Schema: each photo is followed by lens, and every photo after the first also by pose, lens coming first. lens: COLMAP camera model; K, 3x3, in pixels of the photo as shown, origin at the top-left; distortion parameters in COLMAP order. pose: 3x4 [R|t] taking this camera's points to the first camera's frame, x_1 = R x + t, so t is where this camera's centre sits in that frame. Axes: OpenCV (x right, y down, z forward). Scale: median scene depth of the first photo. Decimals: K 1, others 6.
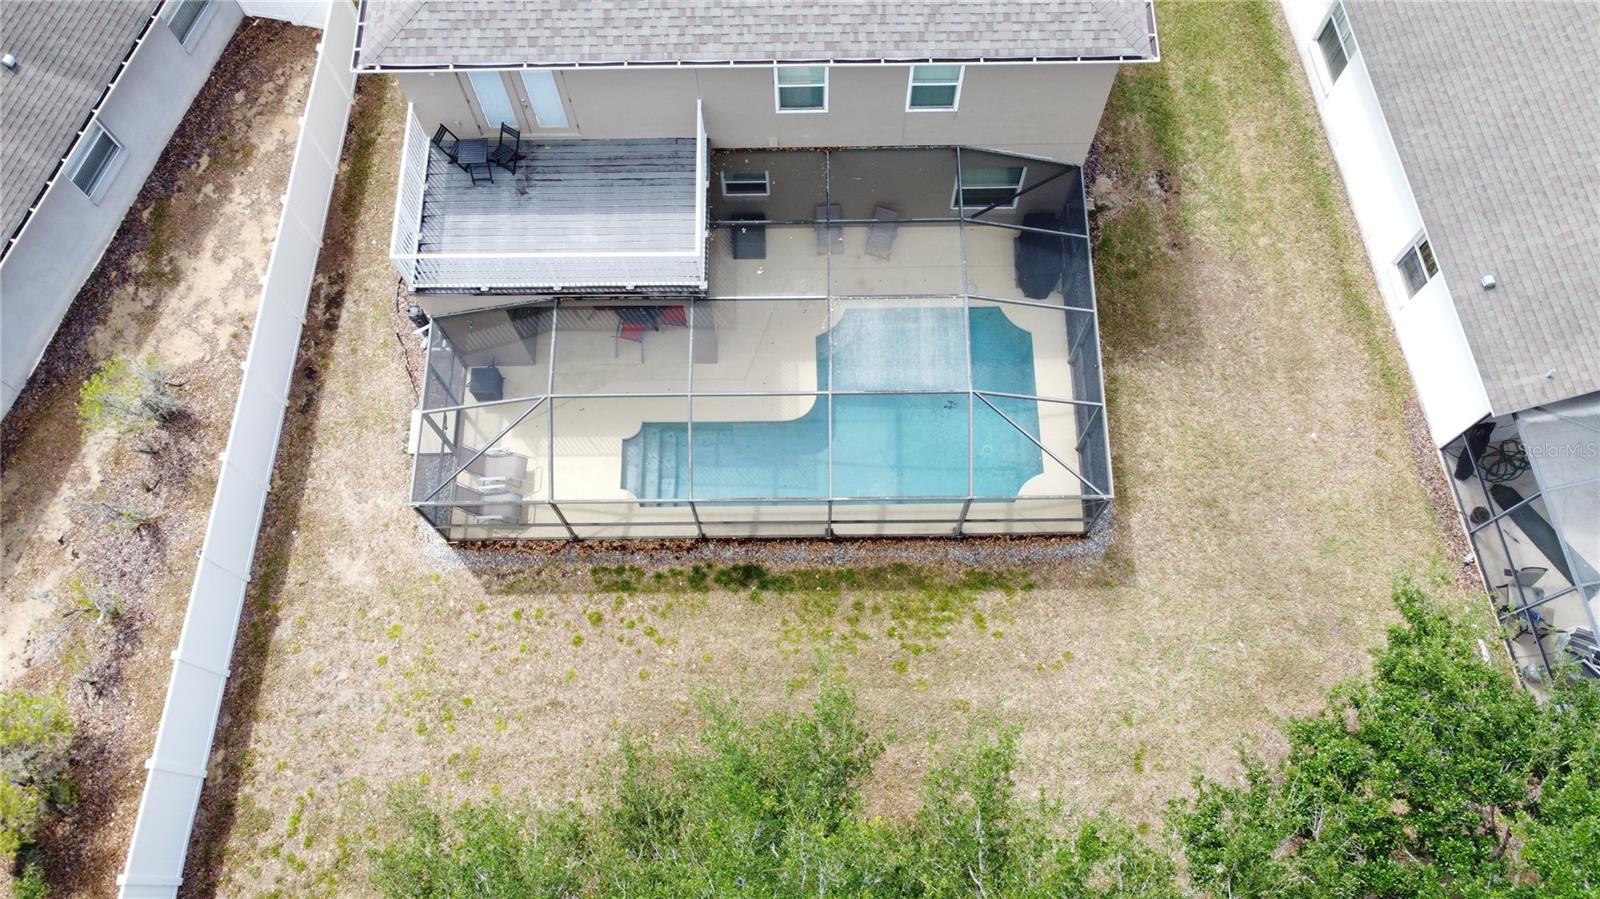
lens RADIAL K [[1206.8, 0, 804.3], [0, 1206.8, 449.7], [0, 0, 1]] dist [-0.000254, -0.005055]
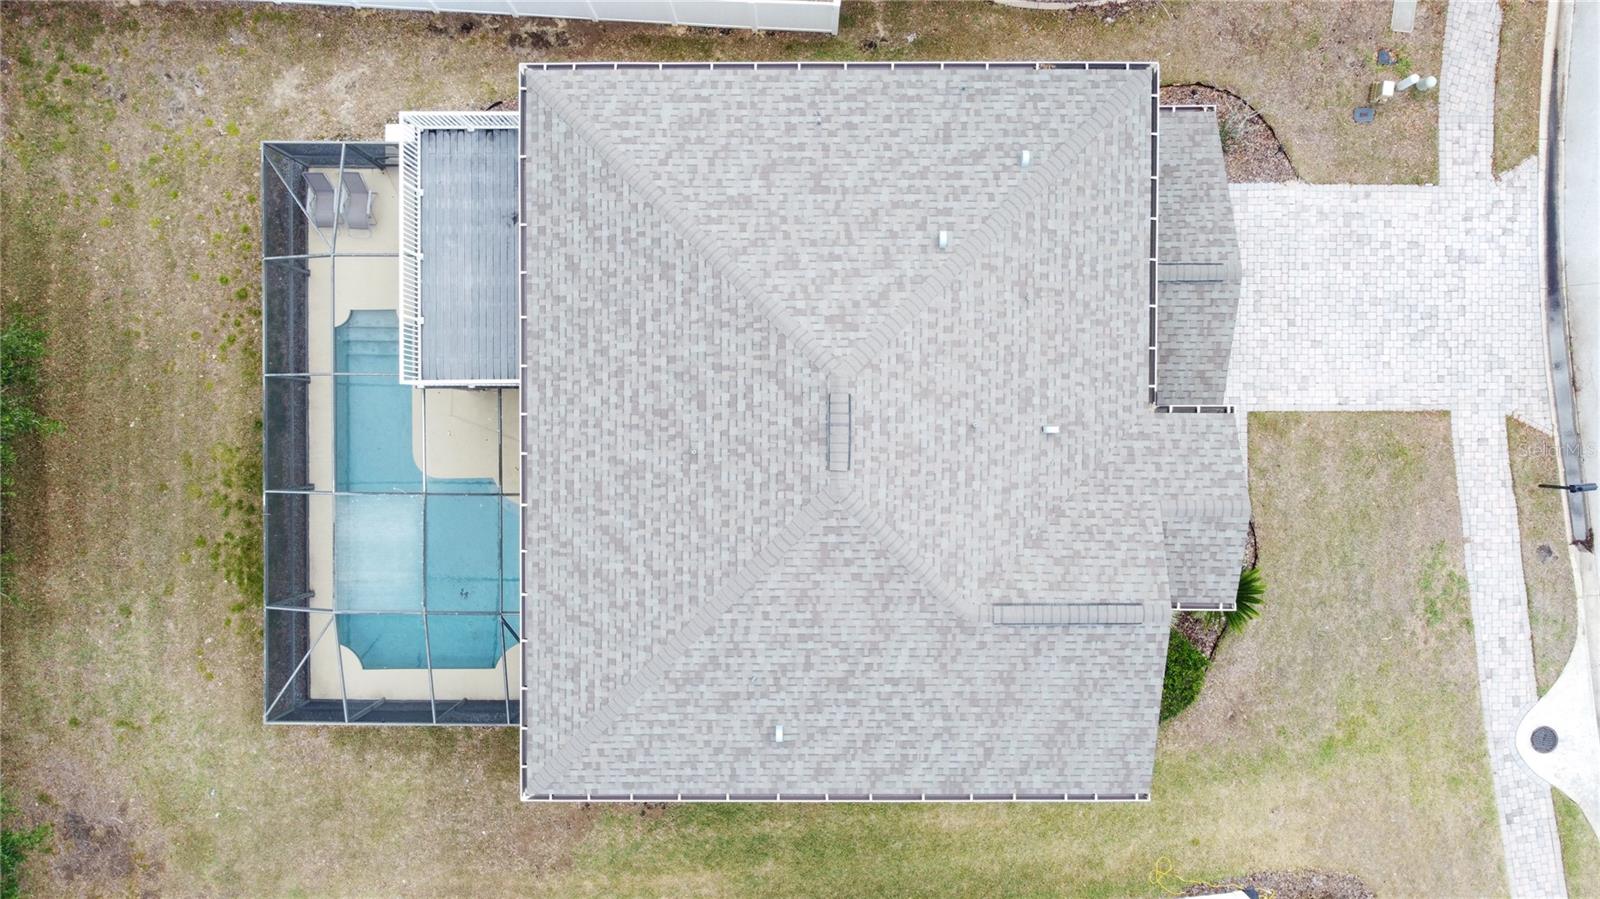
lens RADIAL K [[1206.8, 0, 800.0], [0, 1206.8, 447.4], [0, 0, 1]] dist [-0.000254, -0.005055]
pose [[-0.006530, 0.999744, 0.021660, -0.048366], [-0.936462, -0.013710, 0.350500, -0.822031], [0.350707, -0.017995, 0.936312, 0.051459]]
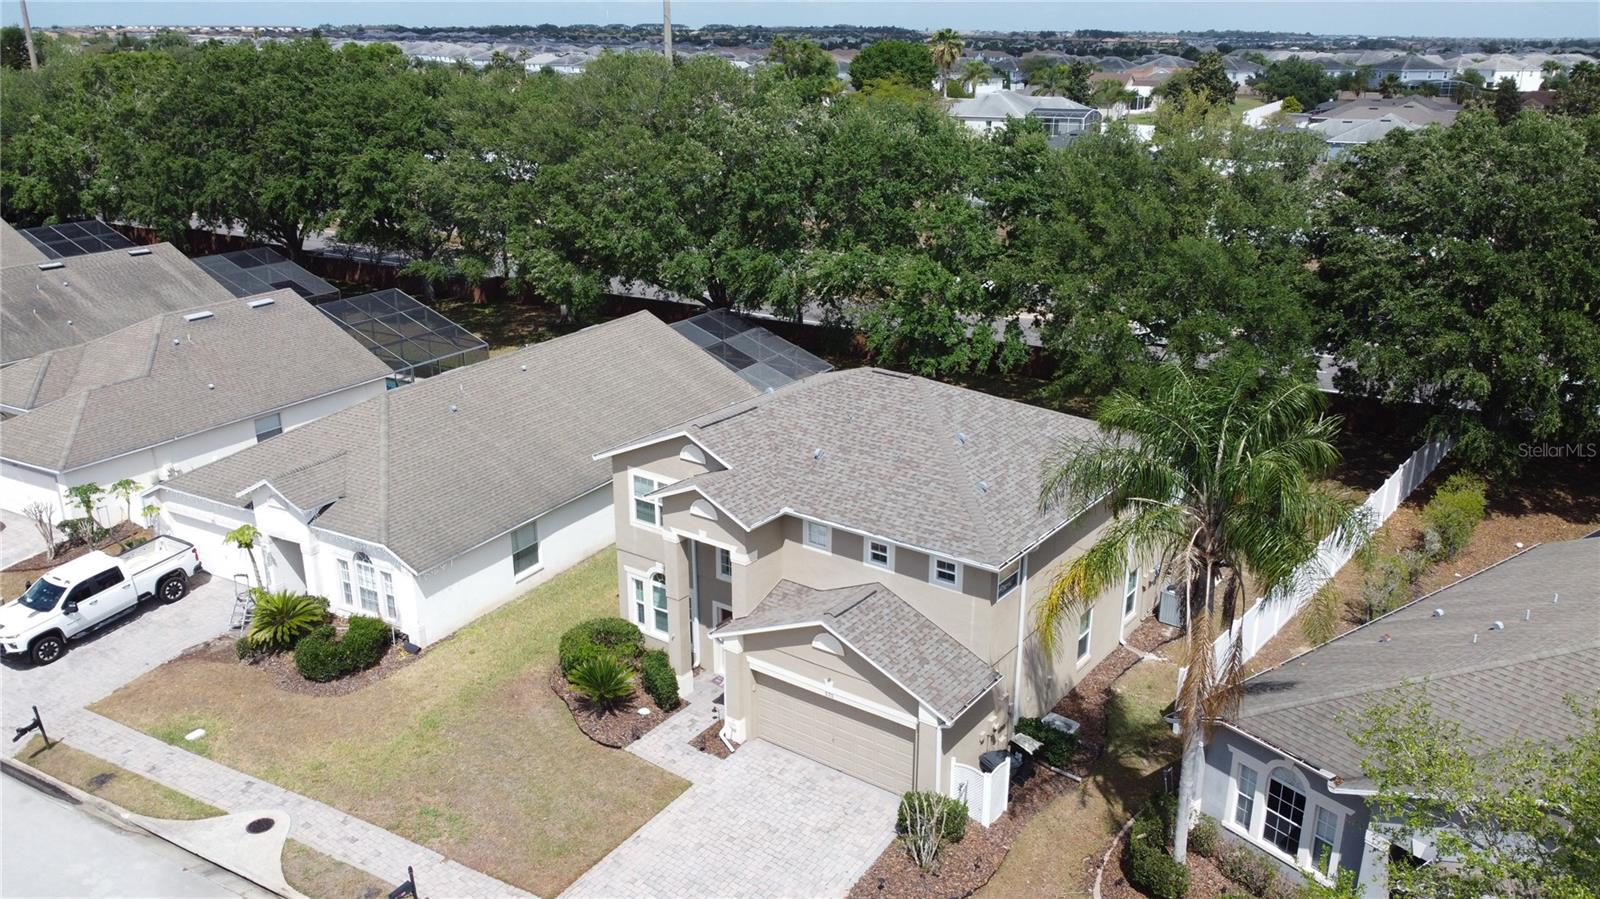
lens RADIAL K [[1206.8, 0, 804.2], [0, 1206.8, 449.1], [0, 0, 1]] dist [-0.000254, -0.005055]
pose [[-0.800261, -0.181608, 0.571490, -0.836737], [0.566695, 0.082554, 0.819781, -1.850715], [-0.196057, 0.979900, 0.036852, 0.913672]]
